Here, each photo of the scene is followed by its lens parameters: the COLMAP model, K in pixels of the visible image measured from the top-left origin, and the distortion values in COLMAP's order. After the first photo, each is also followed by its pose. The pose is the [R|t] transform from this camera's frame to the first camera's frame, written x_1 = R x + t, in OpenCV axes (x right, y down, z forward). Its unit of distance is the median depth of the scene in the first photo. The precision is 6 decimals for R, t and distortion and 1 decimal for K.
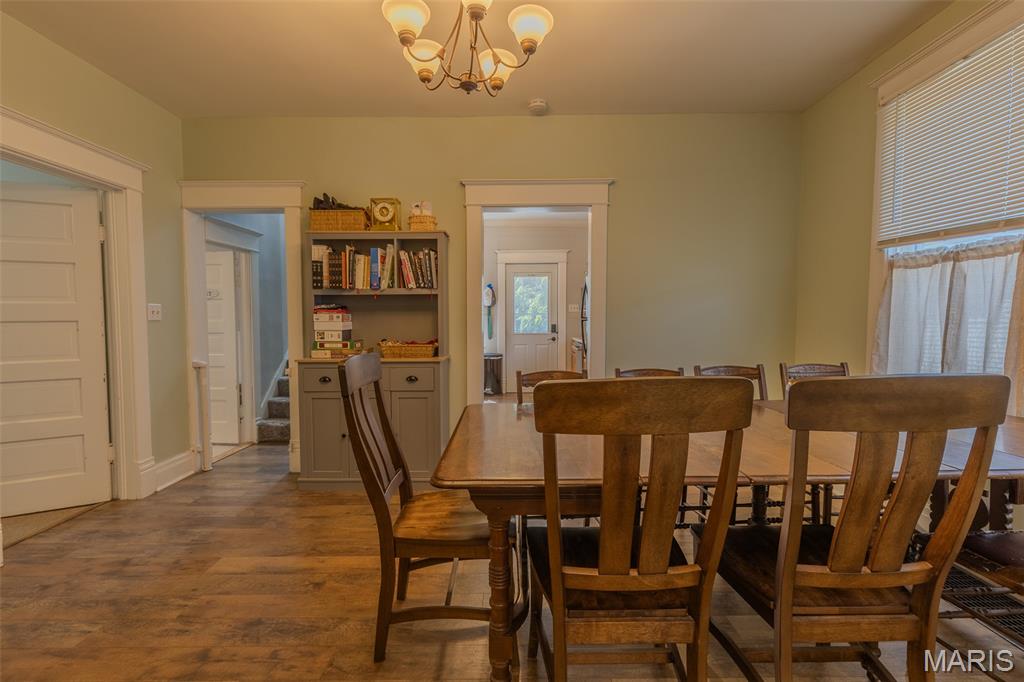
lens RADIAL K [[483.2, 0, 512.0], [0, 483.2, 341.0], [0, 0, 1]] dist [-0.000388, -0.000225]
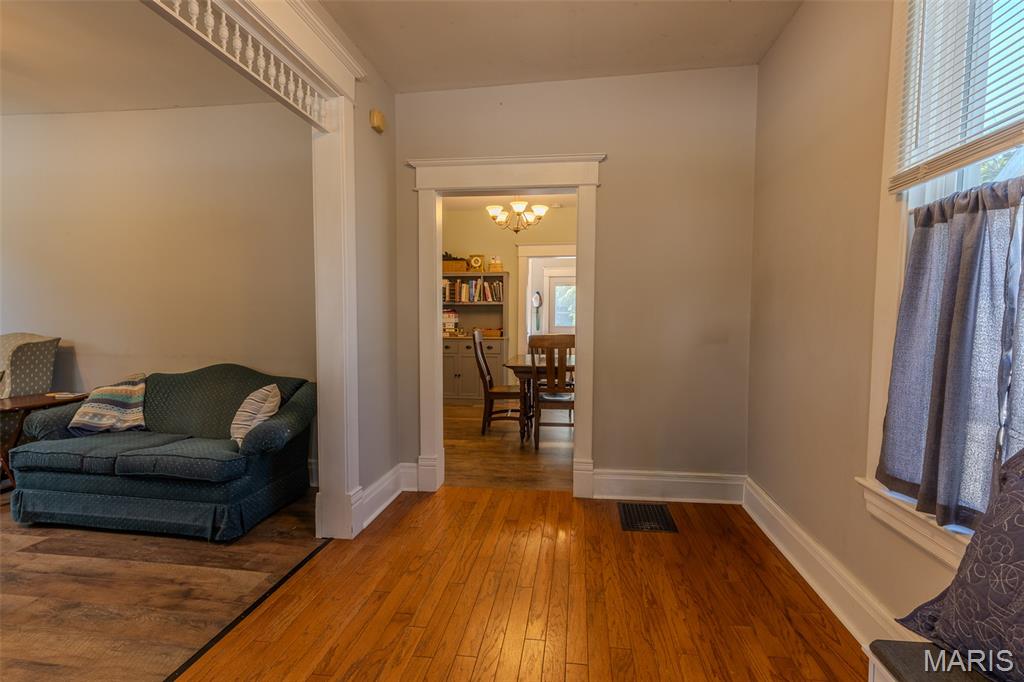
lens RADIAL K [[483.2, 0, 512.0], [0, 483.2, 341.0], [0, 0, 1]] dist [-0.000388, -0.000225]
pose [[0.992166, 0.016569, -0.123819, 0.123834], [-0.015189, 0.999812, 0.012083, 0.025518], [0.123996, -0.010108, 0.992231, -0.916408]]
